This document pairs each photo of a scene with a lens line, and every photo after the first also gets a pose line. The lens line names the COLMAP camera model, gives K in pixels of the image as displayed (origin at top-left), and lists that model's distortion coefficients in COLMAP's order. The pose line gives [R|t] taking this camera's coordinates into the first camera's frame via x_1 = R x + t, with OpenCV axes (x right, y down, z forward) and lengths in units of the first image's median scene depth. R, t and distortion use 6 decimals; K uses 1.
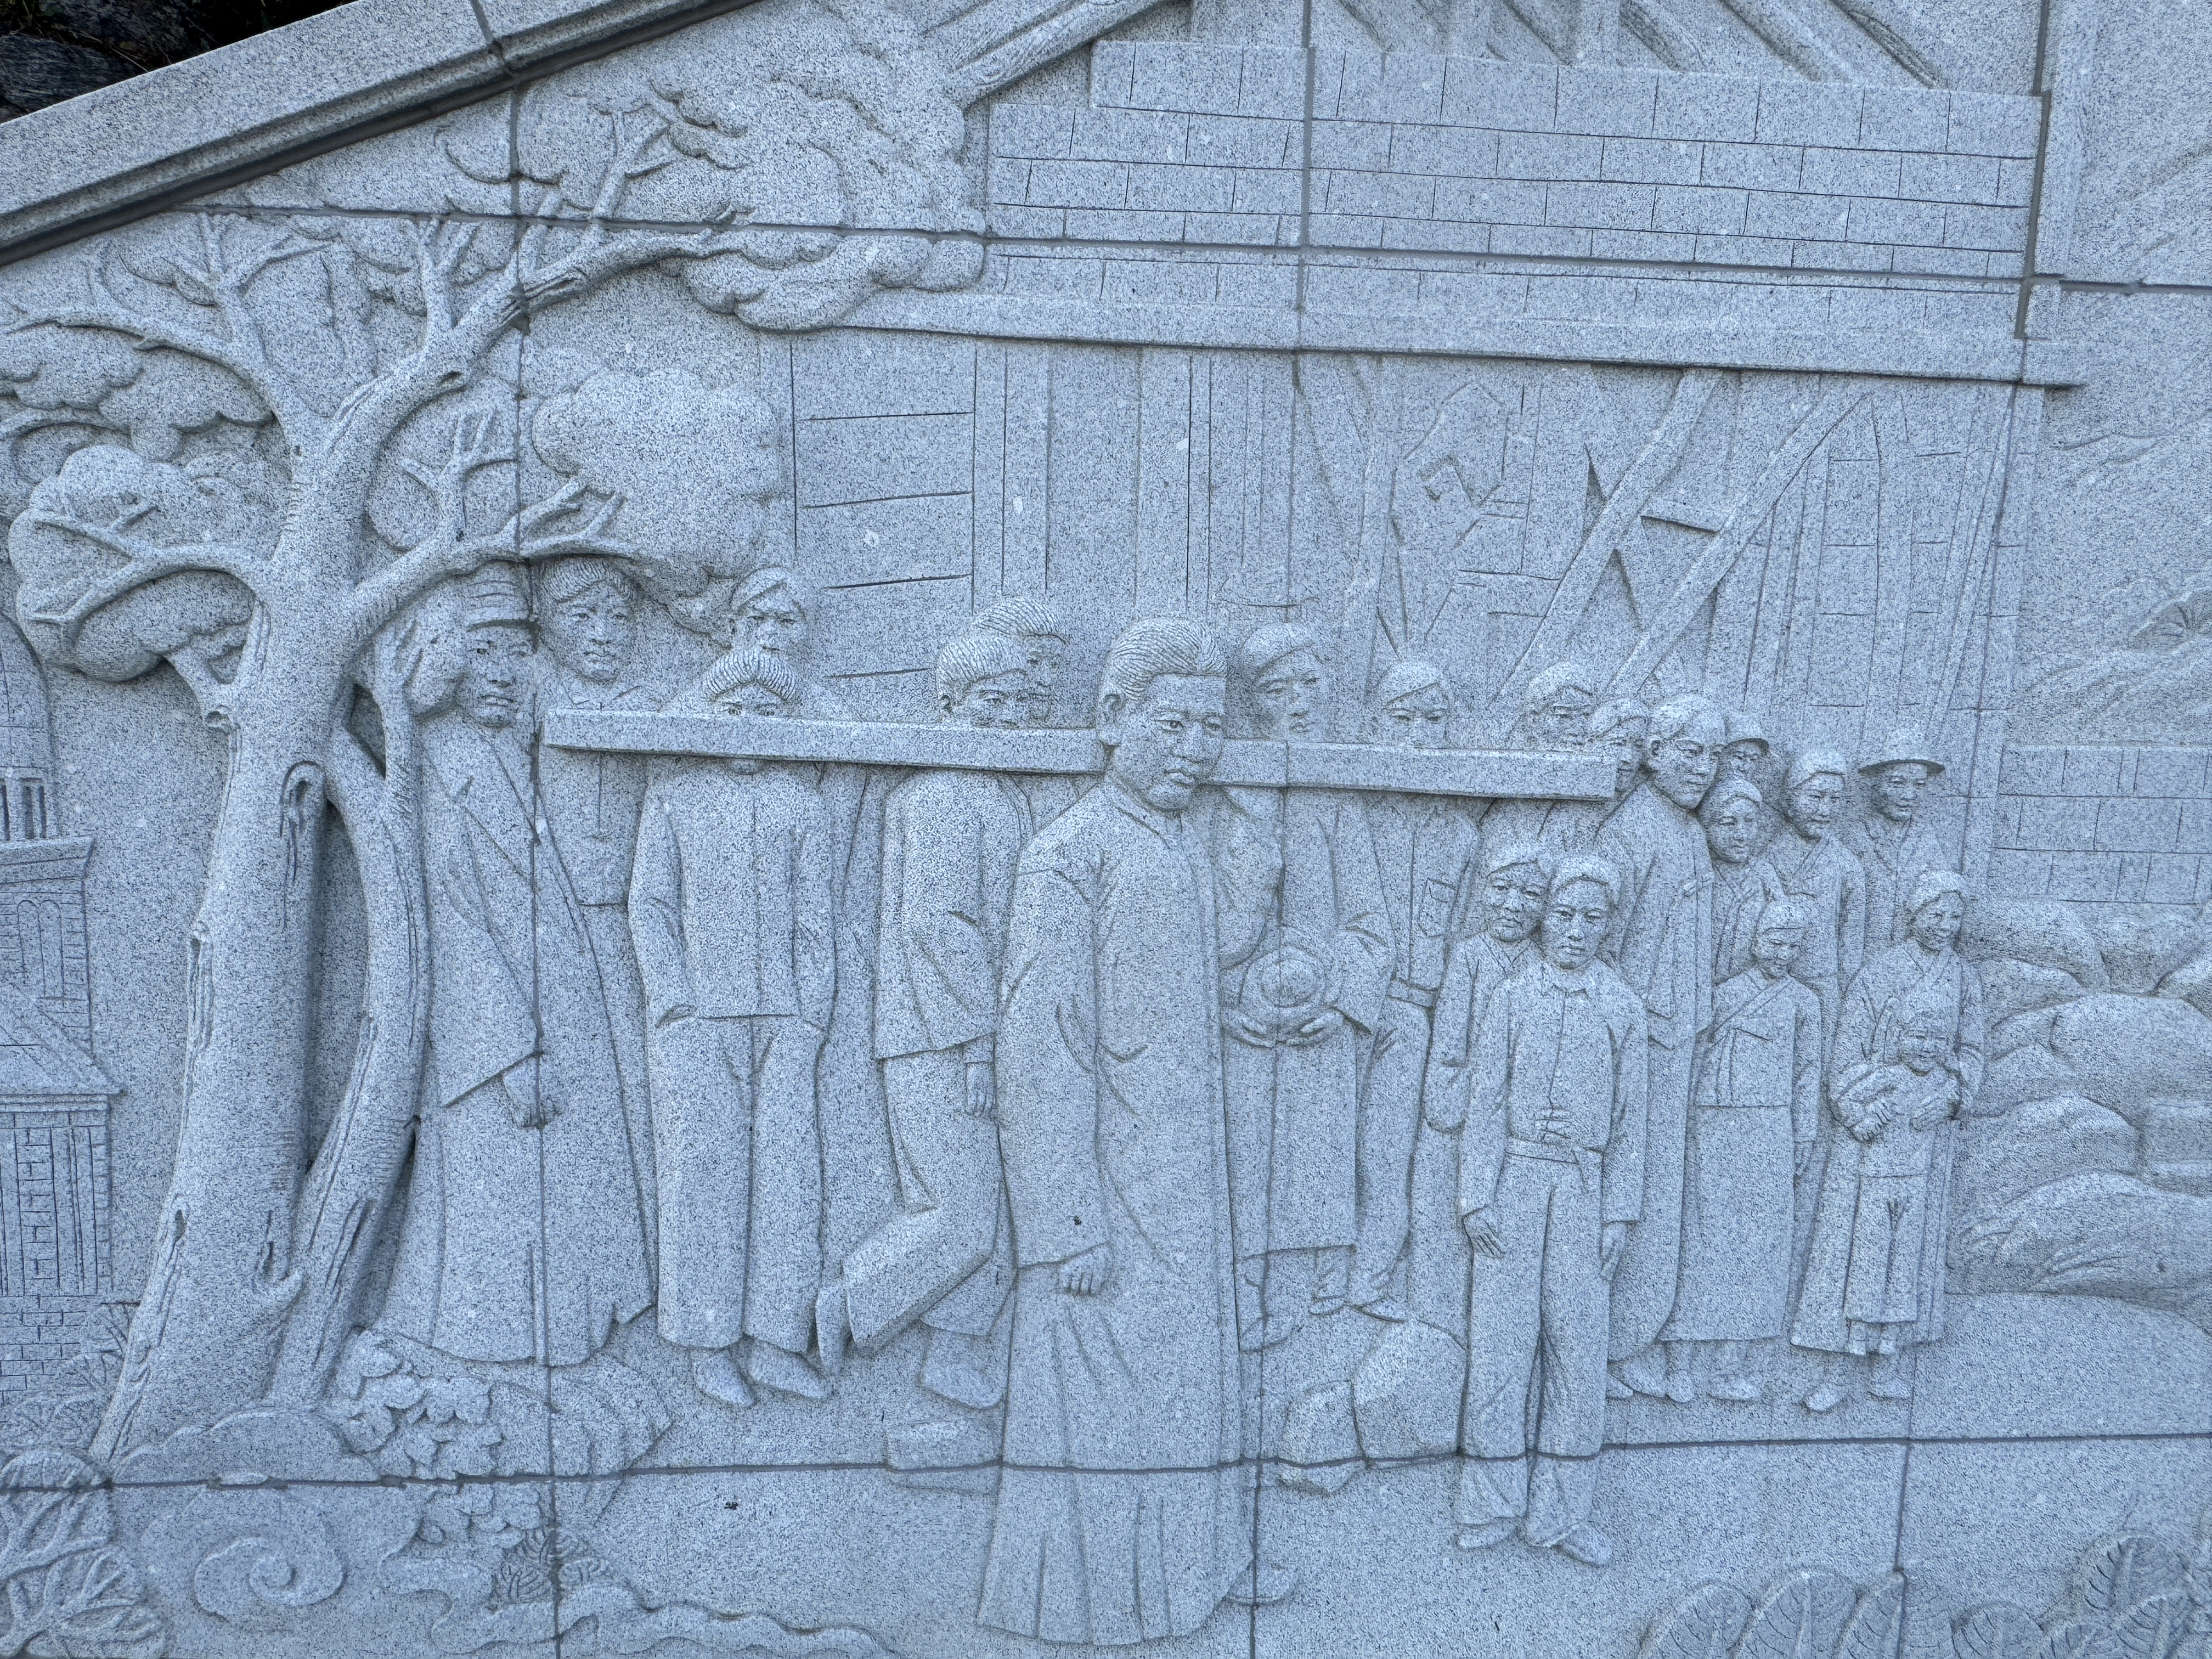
lens RADIAL K [[1423.9, 0, 1106.0], [0, 1423.9, 829.5], [0, 0, 1]] dist [-0.000499, -0.000812]
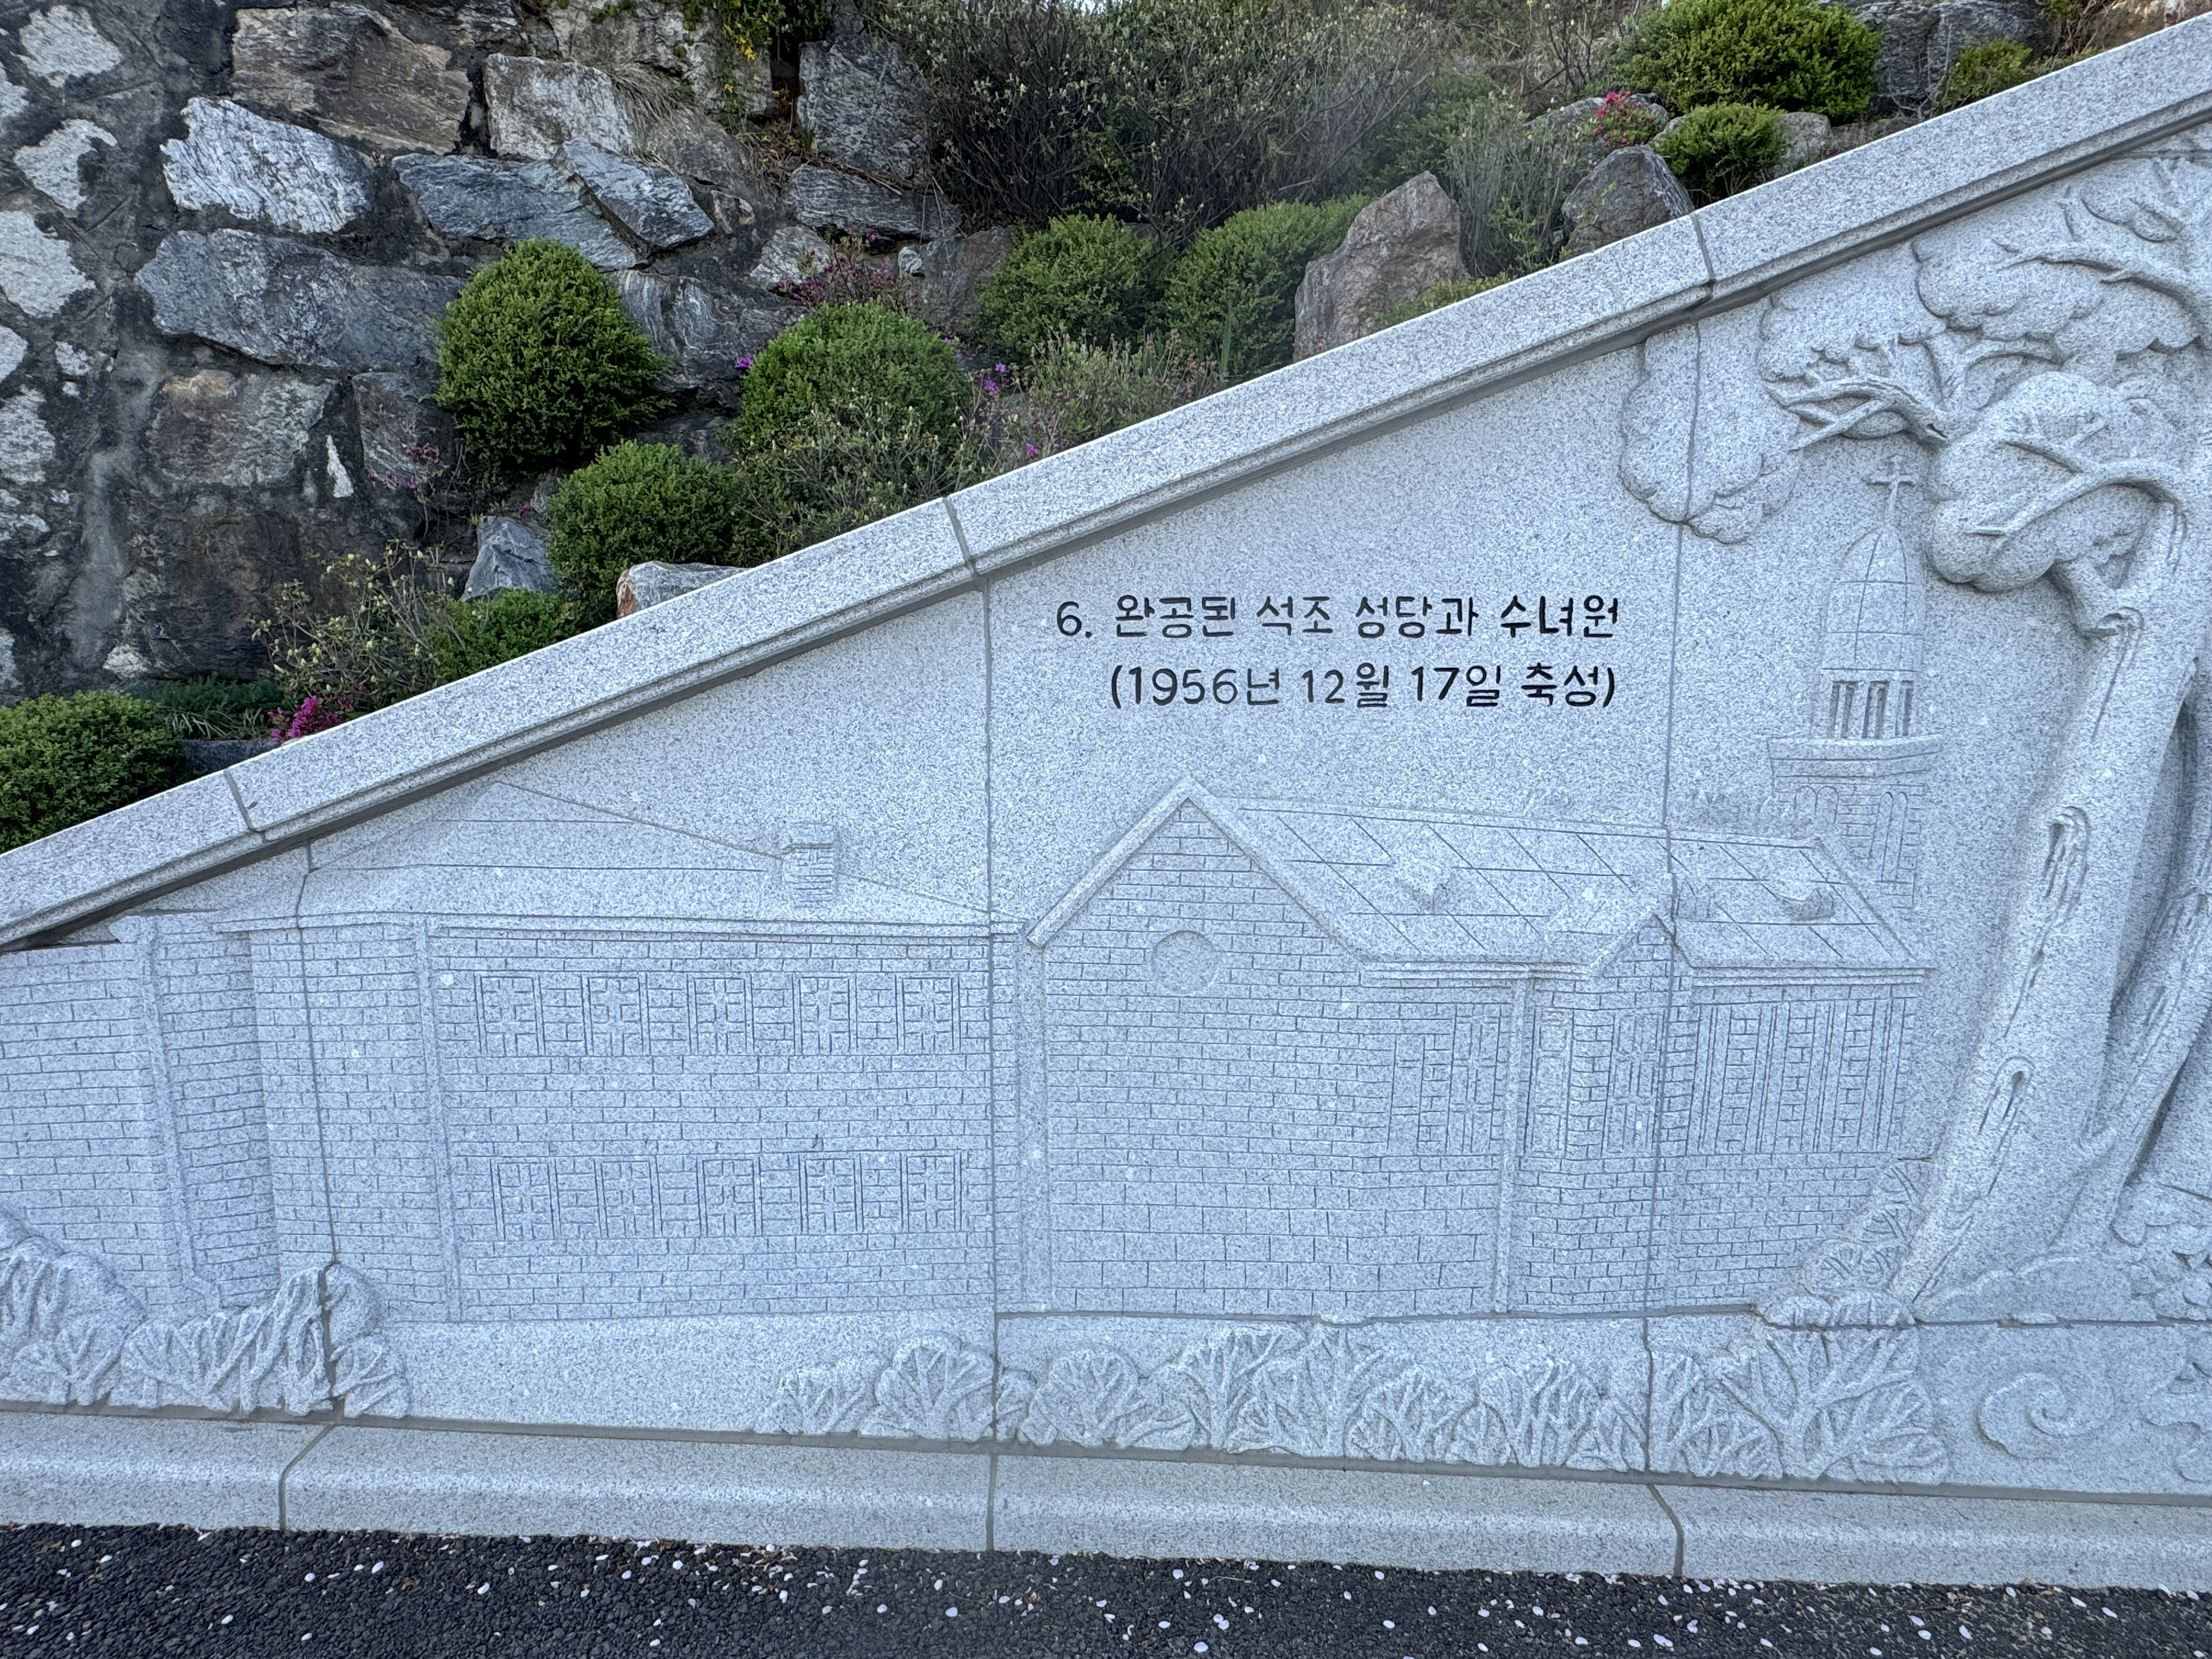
lens RADIAL K [[1162.4, 0, 1091.2], [0, 1162.4, 826.1], [0, 0, 1]] dist [-0.001760, 0.000397]
pose [[0.998519, -0.017154, -0.051624, -1.286221], [0.016340, 0.999736, -0.016144, 0.078029], [0.051887, 0.015276, 0.998536, 0.059255]]
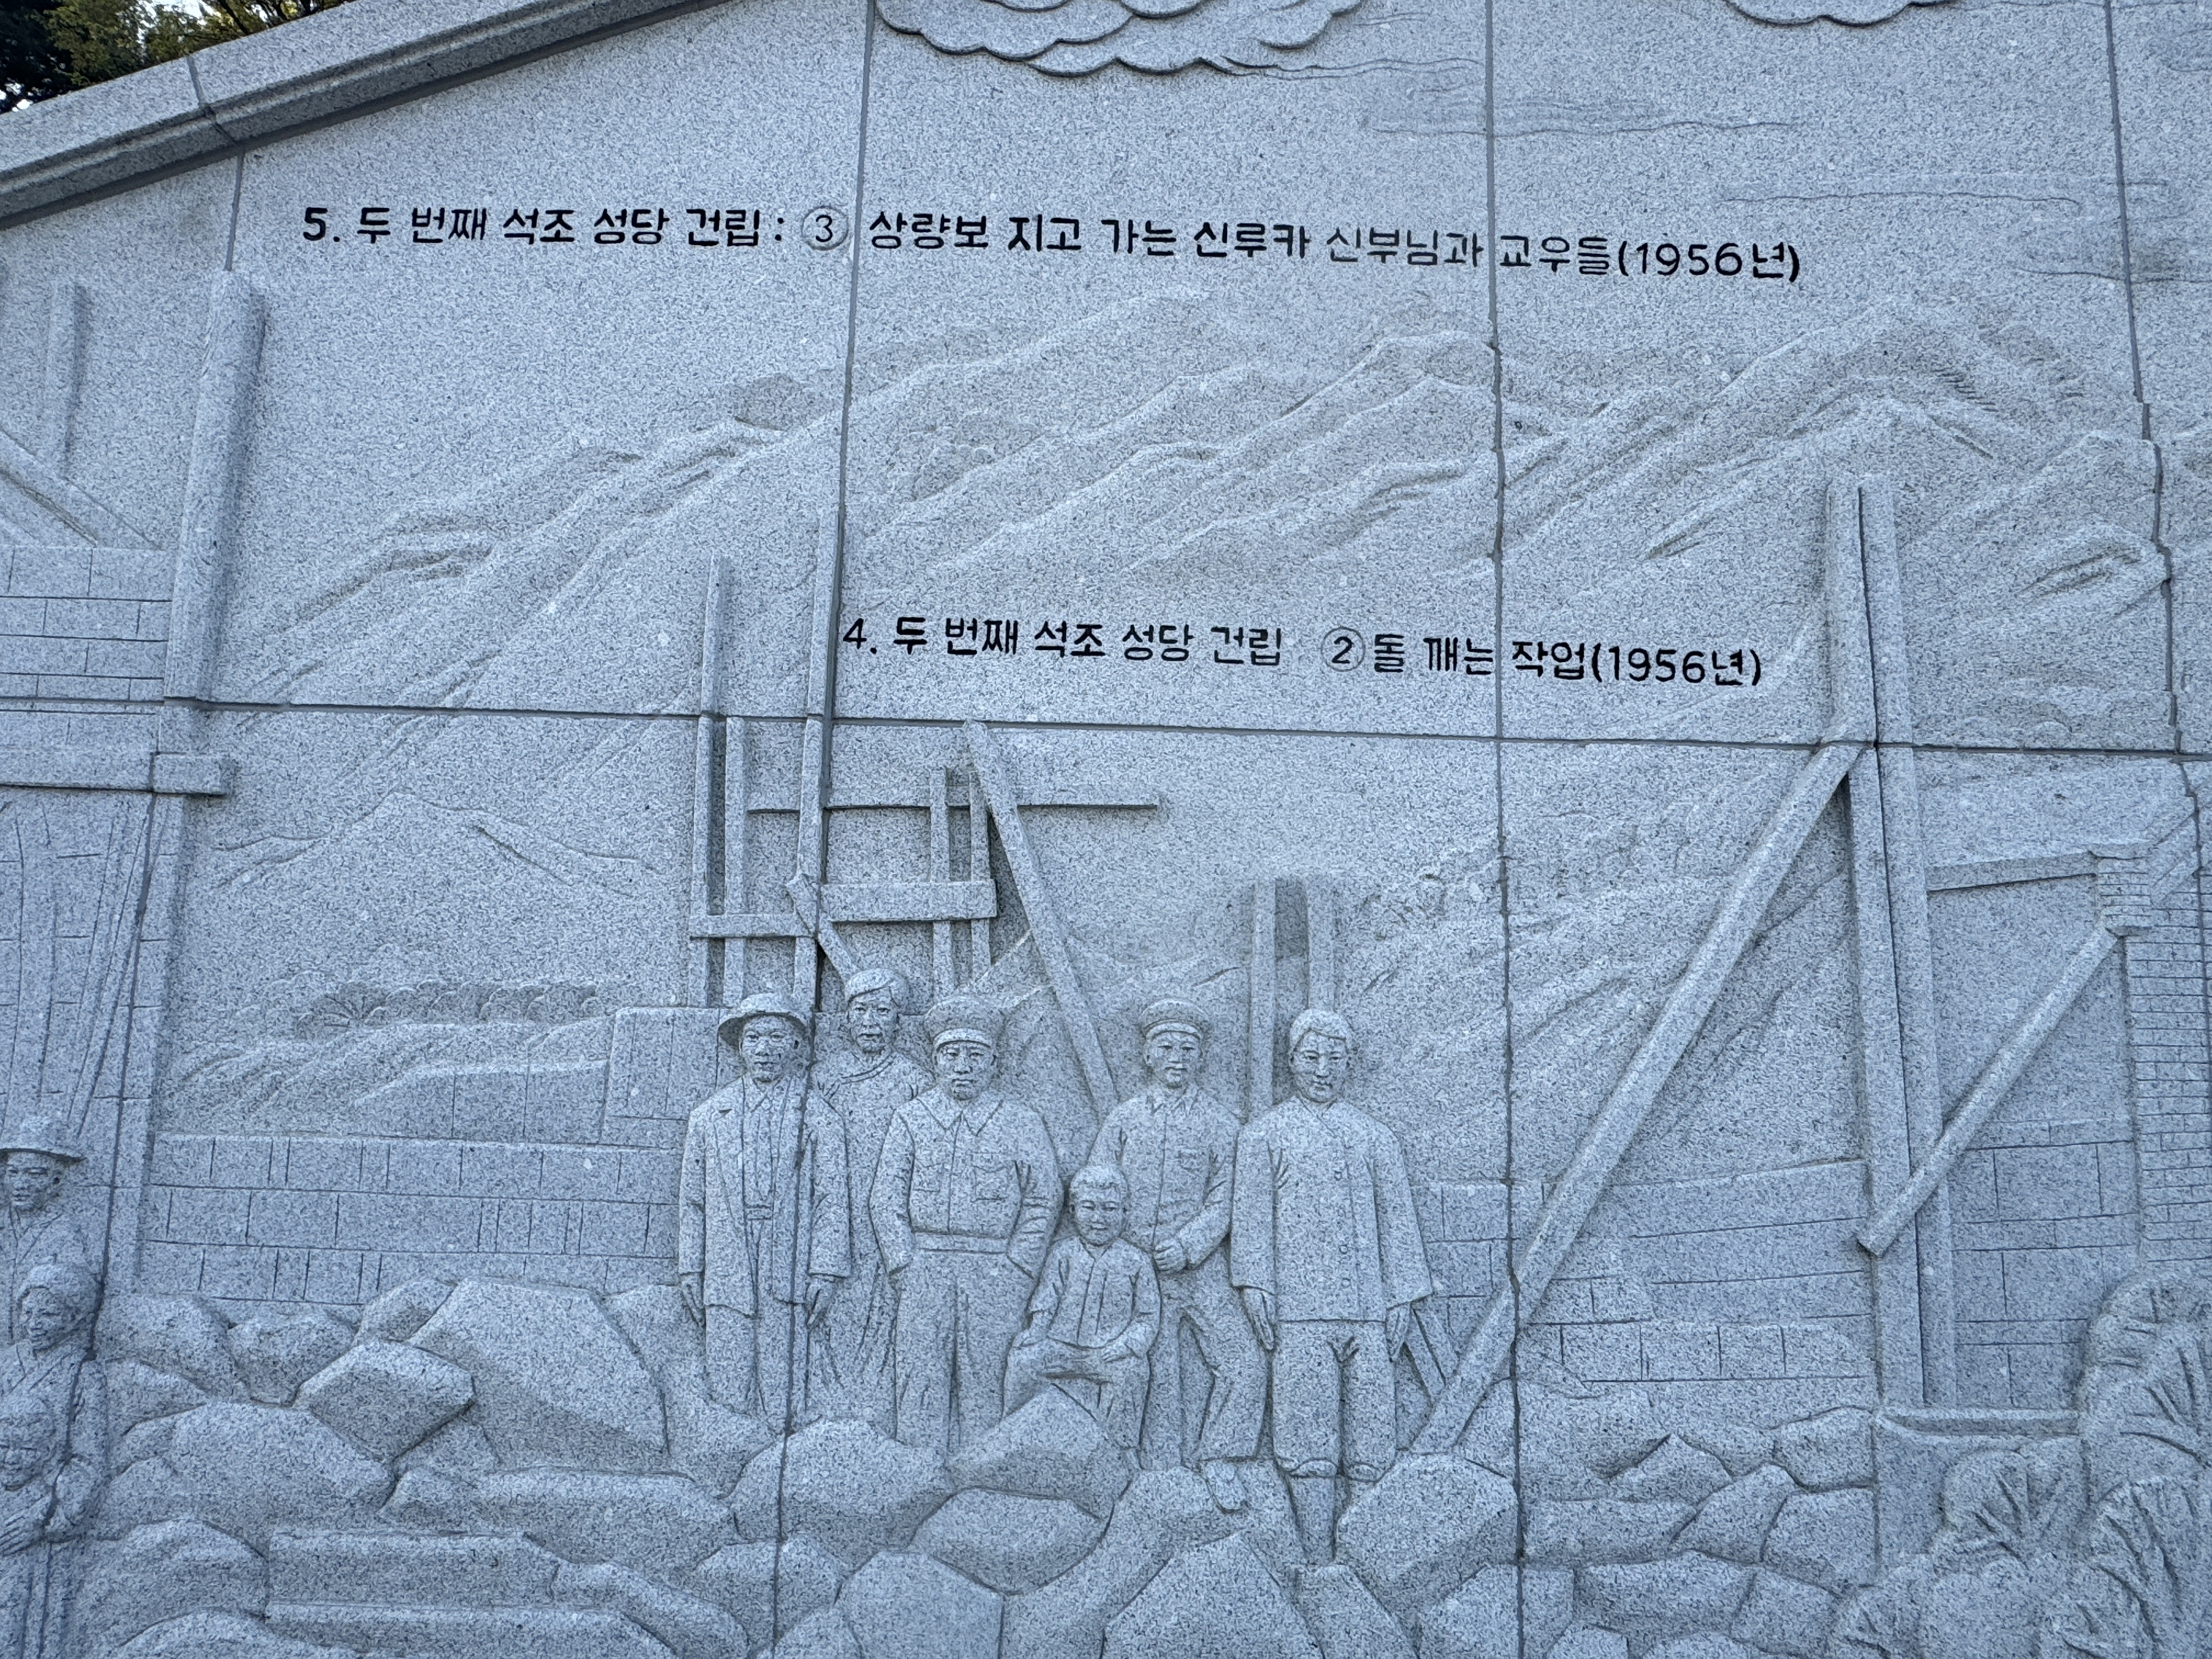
lens RADIAL K [[1271.8, 0, 1106.0], [0, 1271.8, 829.5], [0, 0, 1]] dist [0.001328, -0.000559]
pose [[0.996905, -0.004356, -0.078497, 1.434178], [-0.016039, 0.966197, -0.257304, -0.048469], [0.076965, 0.257766, 0.963137, 0.130867]]
